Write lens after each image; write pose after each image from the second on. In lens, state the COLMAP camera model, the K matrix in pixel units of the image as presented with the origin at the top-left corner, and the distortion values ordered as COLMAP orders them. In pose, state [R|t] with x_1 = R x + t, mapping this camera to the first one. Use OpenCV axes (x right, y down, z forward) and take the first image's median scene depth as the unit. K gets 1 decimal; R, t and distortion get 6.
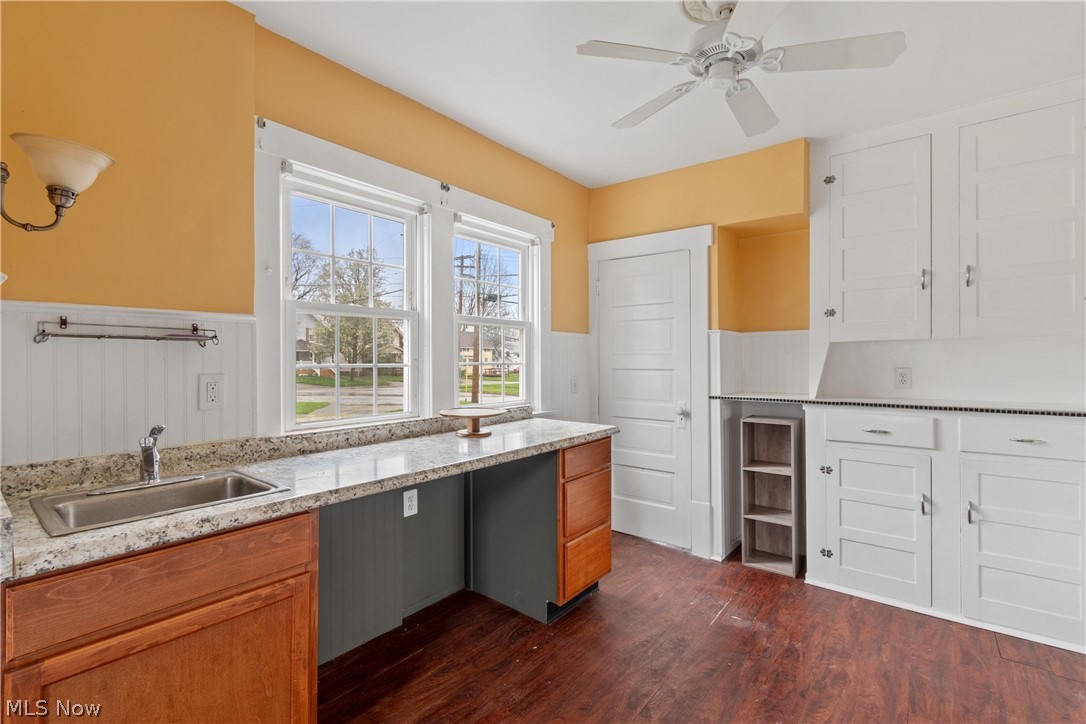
lens RADIAL K [[468.2, 0, 557.6], [0, 468.2, 358.3], [0, 0, 1]] dist [0.000531, -0.000497]
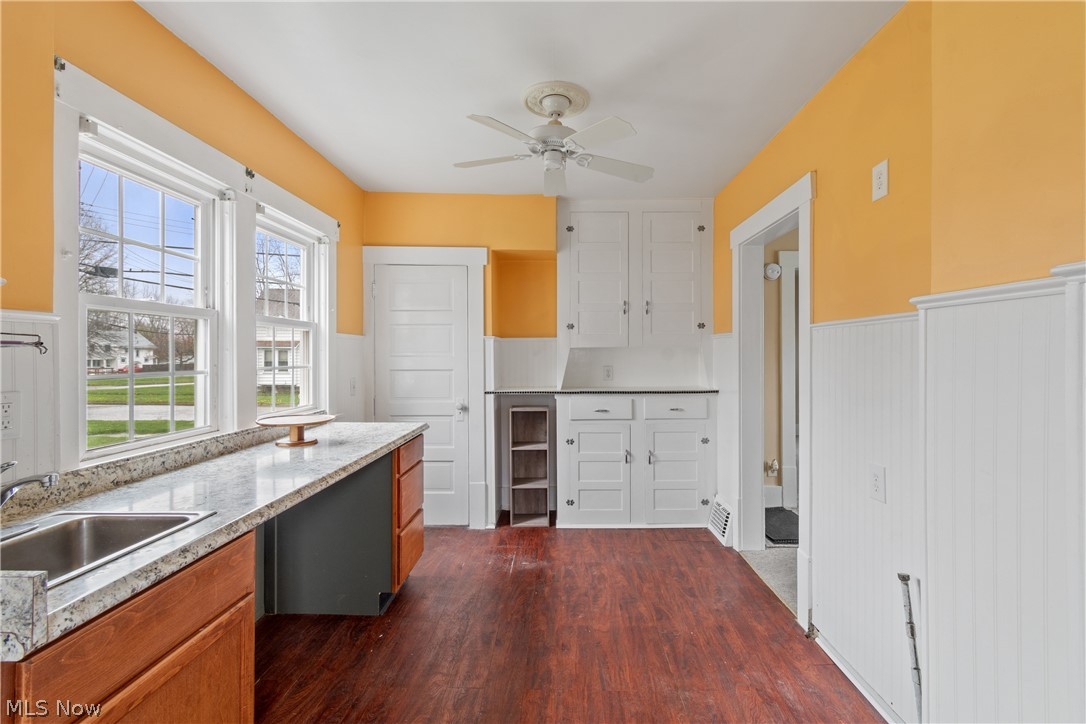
lens RADIAL K [[472.8, 0, 553.7], [0, 472.8, 353.3], [0, 0, 1]] dist [-0.000186, -0.000737]
pose [[0.798548, 0.002141, 0.601927, -0.342275], [-0.001075, 0.999997, -0.002130, -0.019207], [-0.601930, 0.001053, 0.798548, -0.083956]]
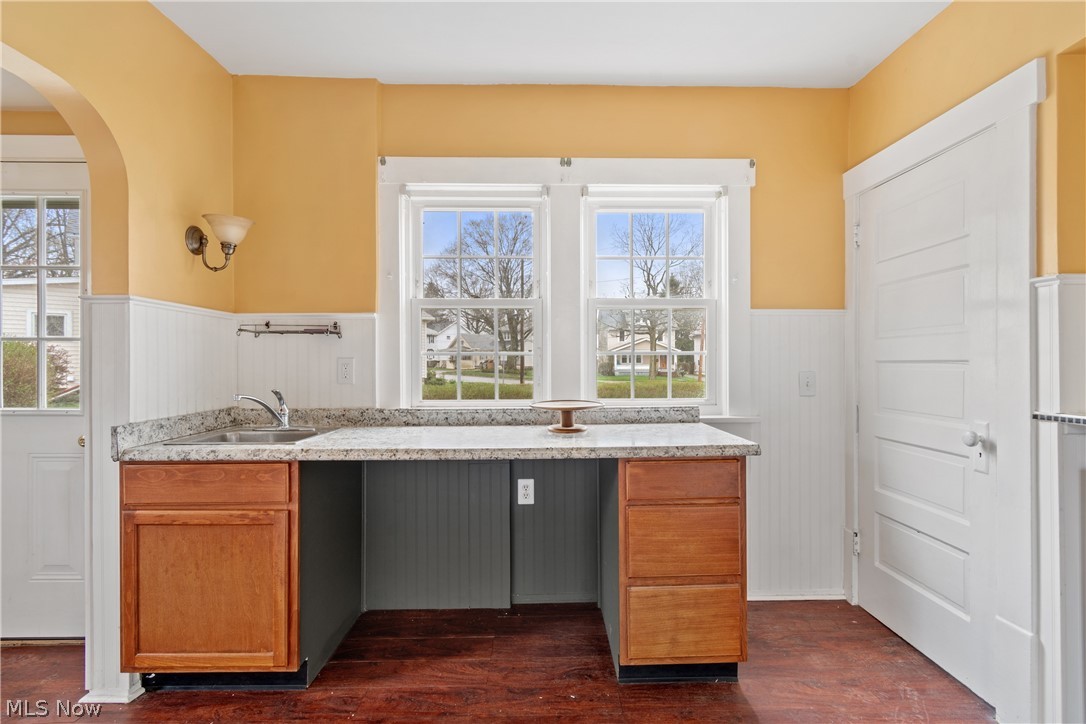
lens RADIAL K [[477.2, 0, 562.5], [0, 477.2, 363.0], [0, 0, 1]] dist [0.002226, -0.001147]
pose [[0.645597, 0.001091, -0.763677, 0.512726], [0.003884, 0.999981, 0.004713, 0.030943], [0.763668, -0.006009, 0.645581, 0.406913]]
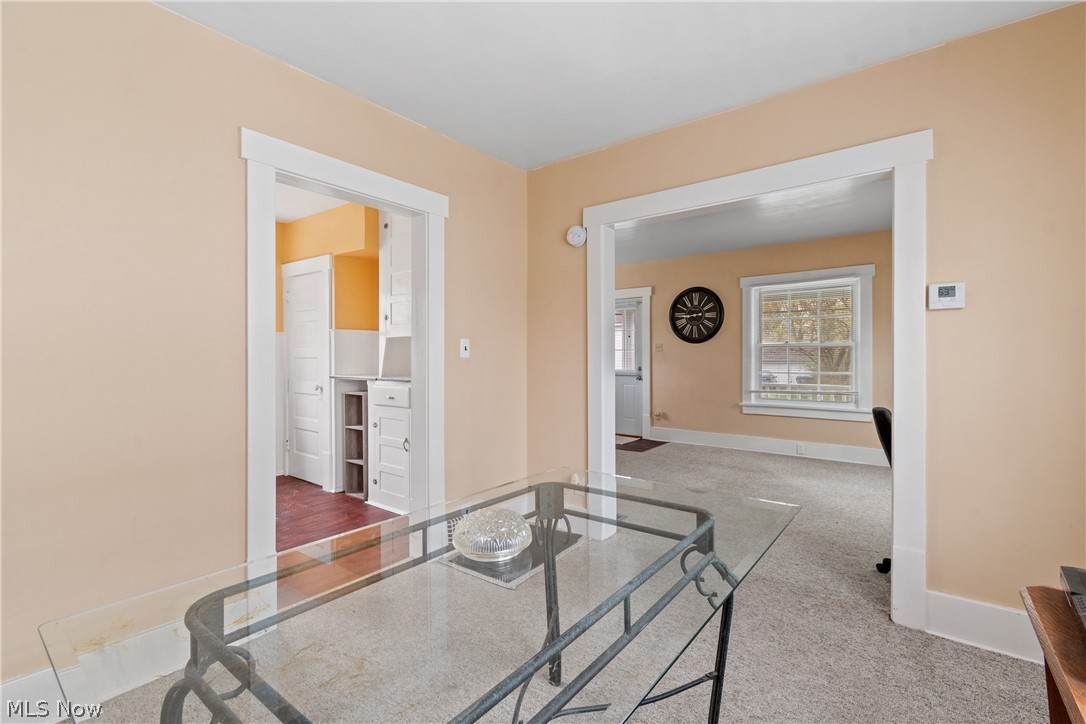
lens RADIAL K [[479.1, 0, 543.0], [0, 479.1, 362.0], [0, 0, 1]] dist [-0.001687, -0.000528]
pose [[0.999981, 0.003646, -0.005044, 1.286027], [-0.003588, 0.999929, 0.011392, 0.025051], [0.005086, -0.011374, 0.999922, -0.574895]]
